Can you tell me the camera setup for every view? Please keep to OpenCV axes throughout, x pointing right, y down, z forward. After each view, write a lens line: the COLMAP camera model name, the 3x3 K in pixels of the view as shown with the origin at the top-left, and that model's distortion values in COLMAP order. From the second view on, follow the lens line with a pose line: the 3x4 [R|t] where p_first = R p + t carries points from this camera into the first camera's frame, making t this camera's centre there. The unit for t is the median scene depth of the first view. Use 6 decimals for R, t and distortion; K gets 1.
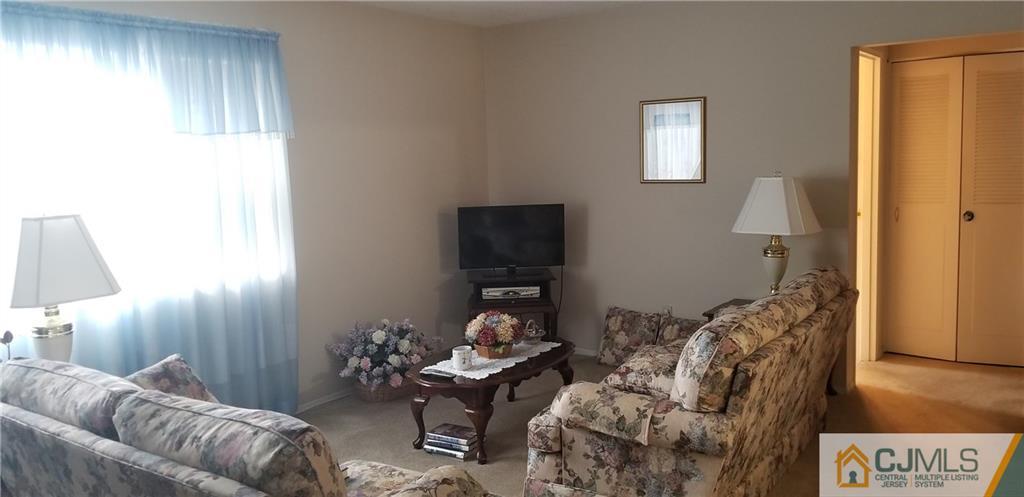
lens RADIAL K [[801.7, 0, 511.4], [0, 801.7, 225.8], [0, 0, 1]] dist [0.085866, -0.117179]
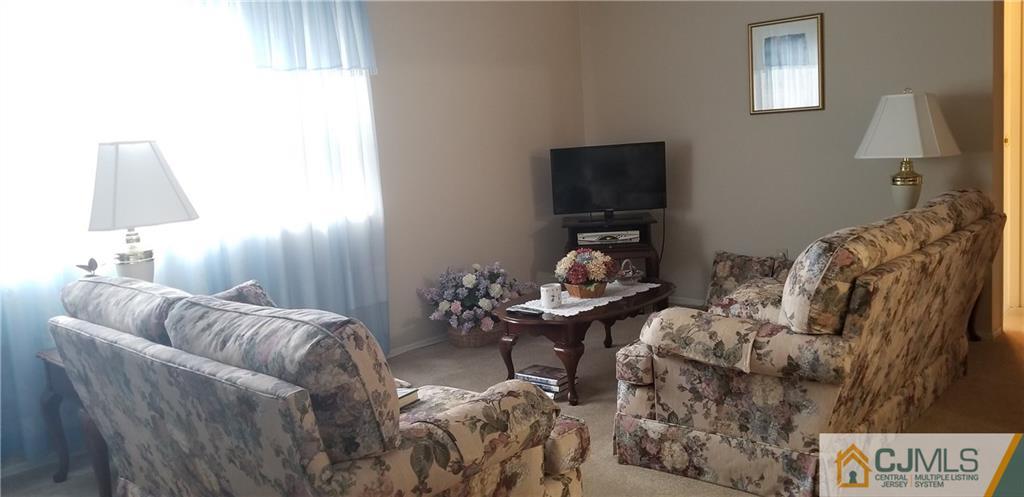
lens RADIAL K [[801.7, 0, 511.4], [0, 801.7, 225.8], [0, 0, 1]] dist [0.085866, -0.117179]
pose [[0.989844, -0.018370, -0.140963, 0.034779], [0.021959, 0.999472, 0.023944, 0.076678], [0.140449, -0.026796, 0.989725, 0.082446]]
